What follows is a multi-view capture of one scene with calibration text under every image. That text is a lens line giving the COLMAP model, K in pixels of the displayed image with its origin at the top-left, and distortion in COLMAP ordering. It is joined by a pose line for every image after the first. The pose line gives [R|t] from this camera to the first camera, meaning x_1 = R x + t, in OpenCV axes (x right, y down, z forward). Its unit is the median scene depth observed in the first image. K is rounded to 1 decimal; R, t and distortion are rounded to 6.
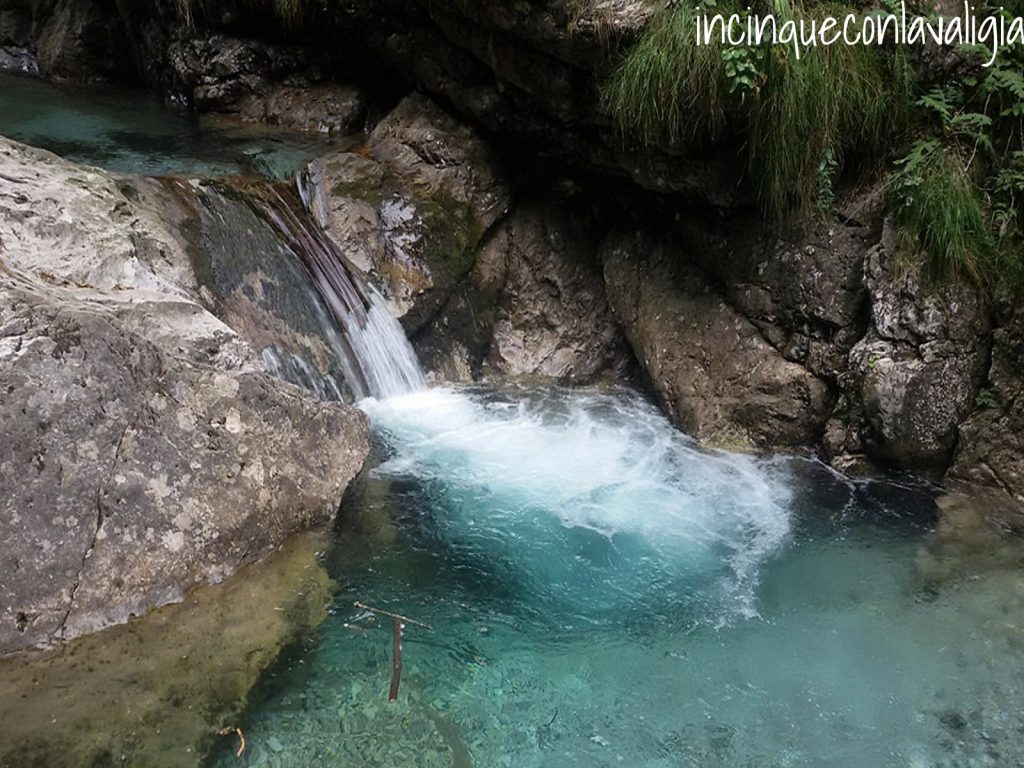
lens RADIAL K [[1041.6, 0, 568.6], [0, 1041.6, 515.4], [0, 0, 1]] dist [0.062167, -0.107885]
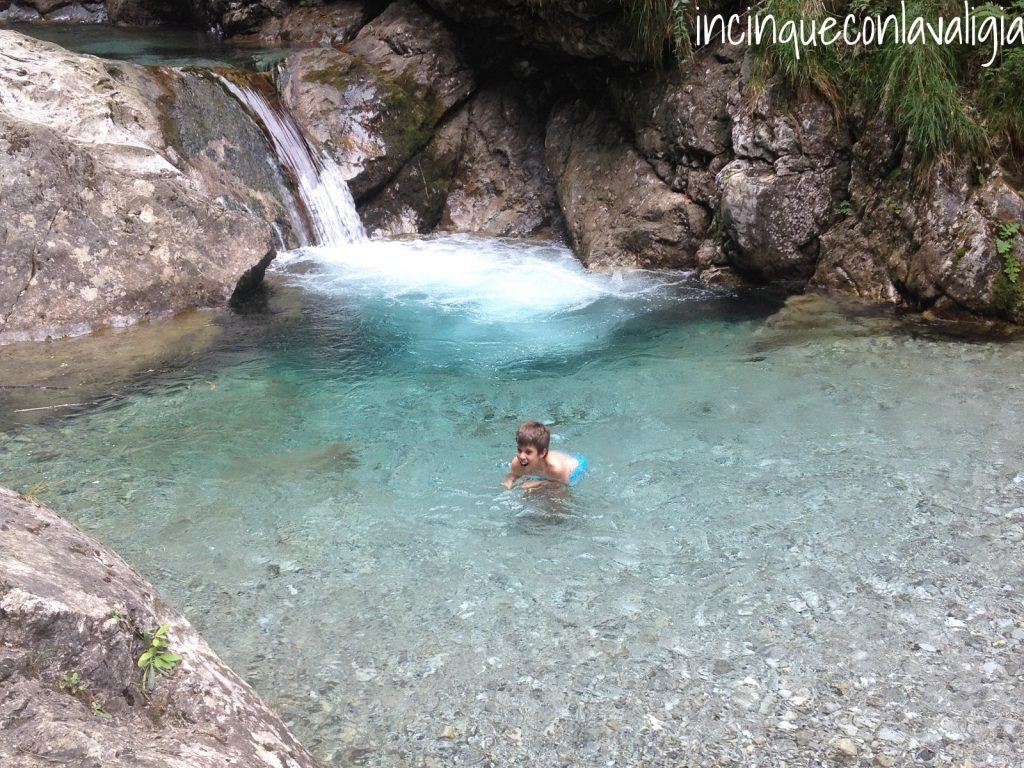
lens RADIAL K [[1302.8, 0, 515.7], [0, 1302.8, 421.2], [0, 0, 1]] dist [0.230147, -0.517143]
pose [[0.977683, -0.009229, -0.209881, 0.352628], [-0.016347, 0.992664, -0.119797, 0.267958], [0.209447, 0.120555, 0.970360, -0.343315]]
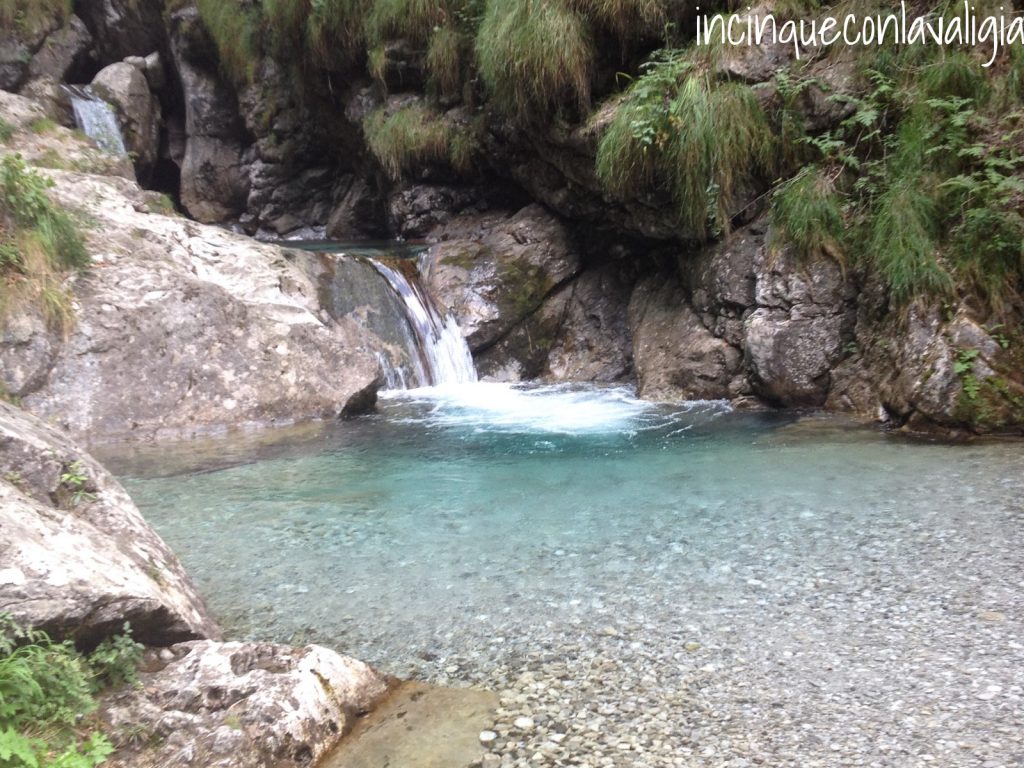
lens RADIAL K [[1237.5, 0, 512.0], [0, 1237.5, 384.0], [0, 0, 1]] dist [0.166775, -0.030752]
pose [[0.923536, -0.045736, -0.380774, 0.591986], [-0.077218, 0.950354, -0.301437, 0.410621], [0.375656, 0.307791, 0.874155, -0.441380]]
